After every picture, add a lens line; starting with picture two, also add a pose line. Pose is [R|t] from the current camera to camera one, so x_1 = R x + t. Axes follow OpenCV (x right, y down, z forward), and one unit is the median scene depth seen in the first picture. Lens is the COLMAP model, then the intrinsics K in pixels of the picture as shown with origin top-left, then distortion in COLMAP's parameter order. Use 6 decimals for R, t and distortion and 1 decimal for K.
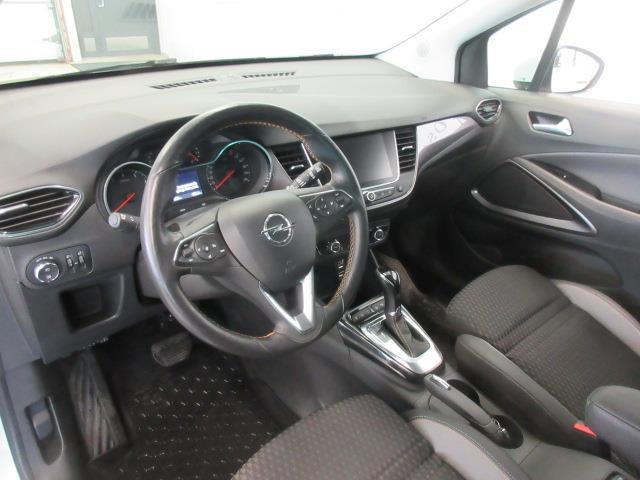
lens RADIAL K [[551.3, 0, 320.0], [0, 551.3, 240.0], [0, 0, 1]] dist [-0.008223, -0.004750]
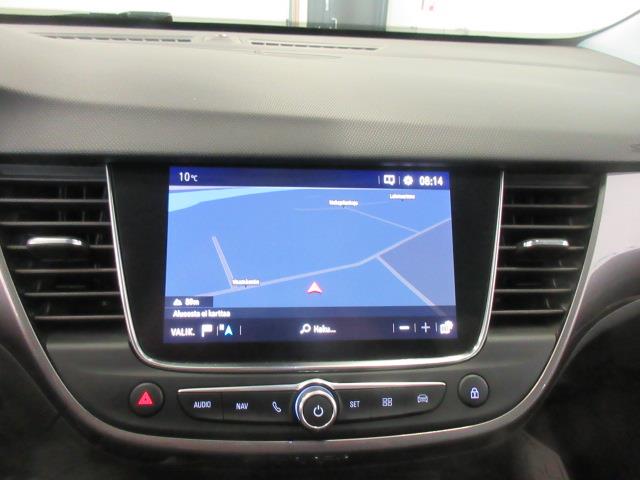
lens RADIAL K [[551.3, 0, 320.0], [0, 551.3, 240.0], [0, 0, 1]] dist [-0.008223, -0.004750]
pose [[0.895426, 0.171039, -0.411044, 0.168760], [-0.214372, 0.974823, -0.061362, -0.127586], [0.390200, 0.143062, 0.909548, 0.702897]]
